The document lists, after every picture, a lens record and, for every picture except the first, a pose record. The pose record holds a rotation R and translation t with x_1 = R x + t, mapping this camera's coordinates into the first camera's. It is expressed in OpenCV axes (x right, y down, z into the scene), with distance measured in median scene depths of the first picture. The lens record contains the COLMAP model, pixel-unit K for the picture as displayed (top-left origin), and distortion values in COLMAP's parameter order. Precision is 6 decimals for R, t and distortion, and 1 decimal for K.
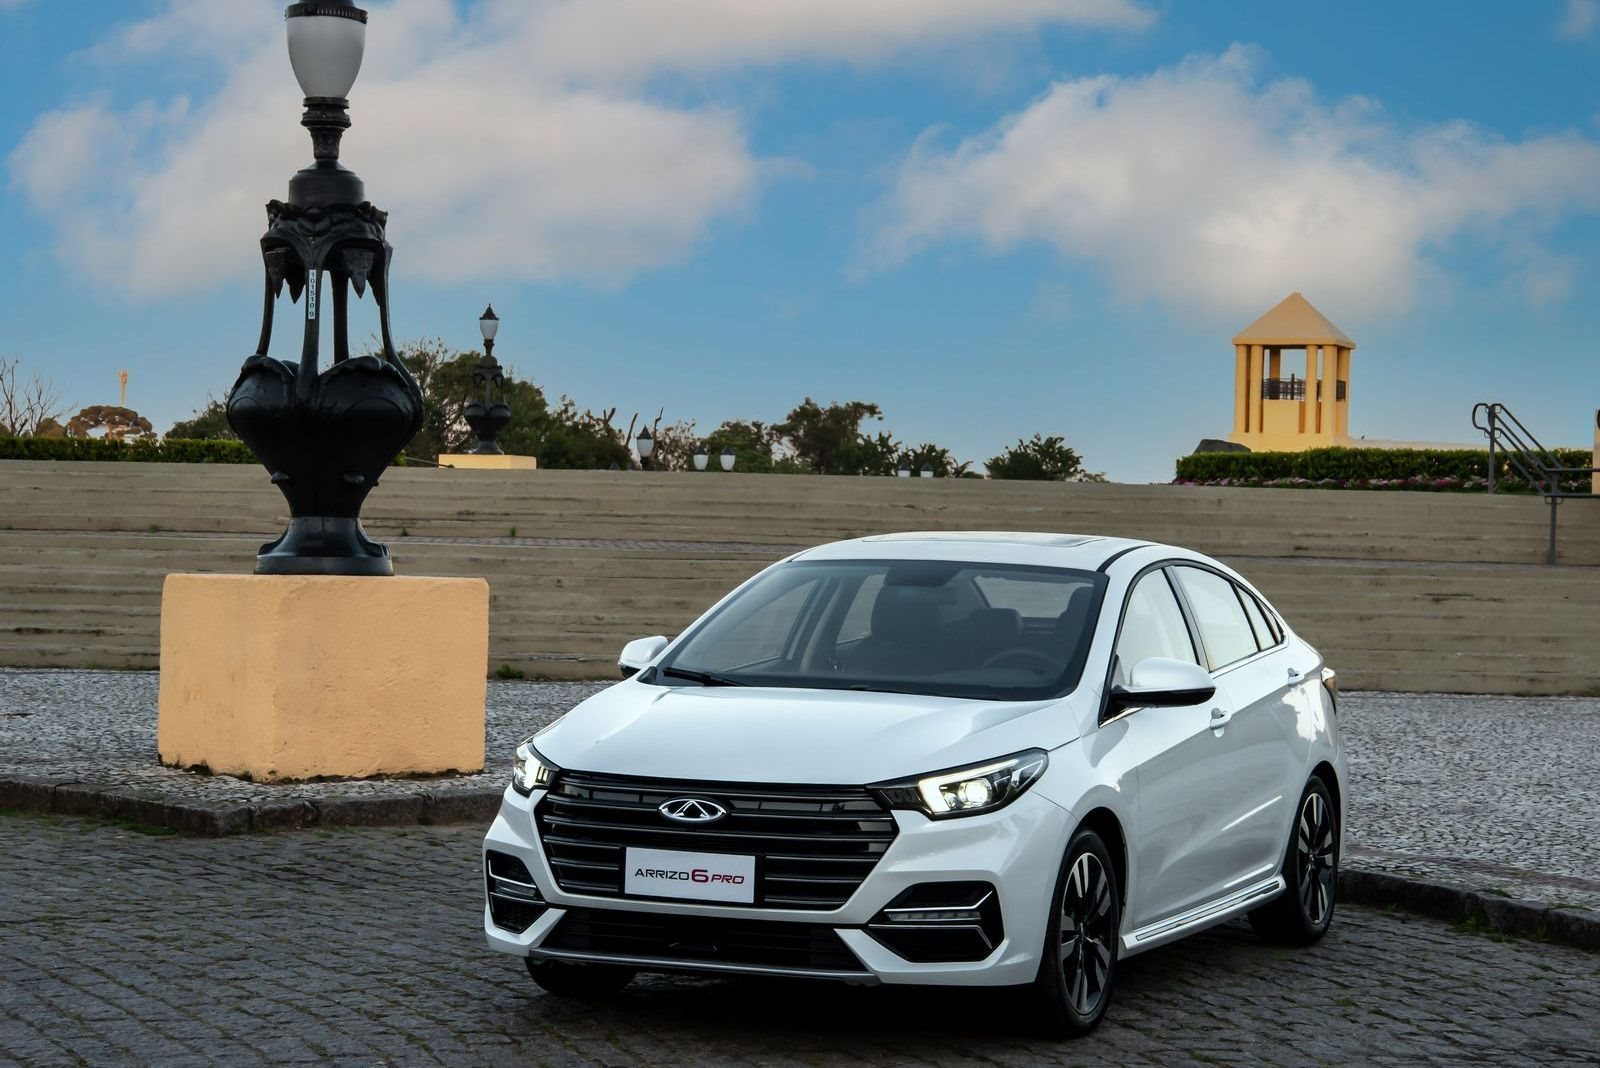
lens RADIAL K [[3413.4, 0, 834.6], [0, 3413.4, 512.0], [0, 0, 1]] dist [0.386425, 0.337606]
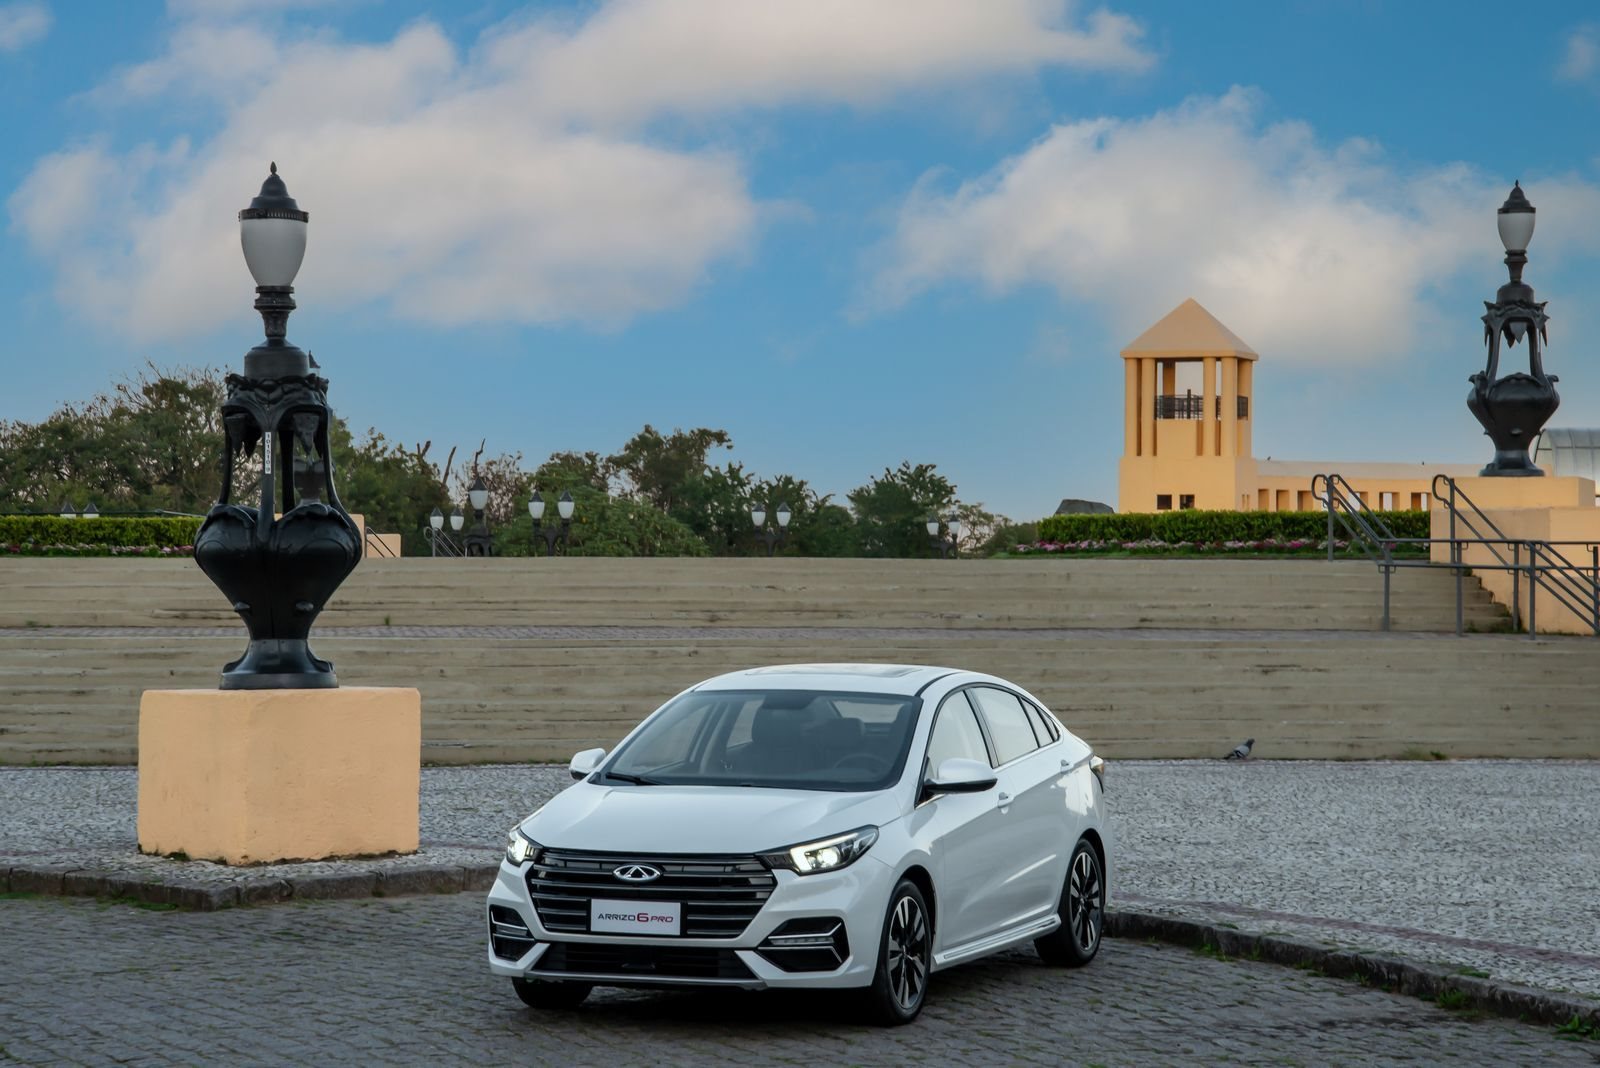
lens RADIAL K [[3910.4, 0, 800.0], [0, 3910.4, 534.0], [0, 0, 1]] dist [0.663309, 0.268319]
pose [[0.999339, -0.018539, 0.031256, -0.017993], [0.018634, 0.999823, -0.002752, -0.043797], [-0.031200, 0.003332, 0.999508, -0.576706]]
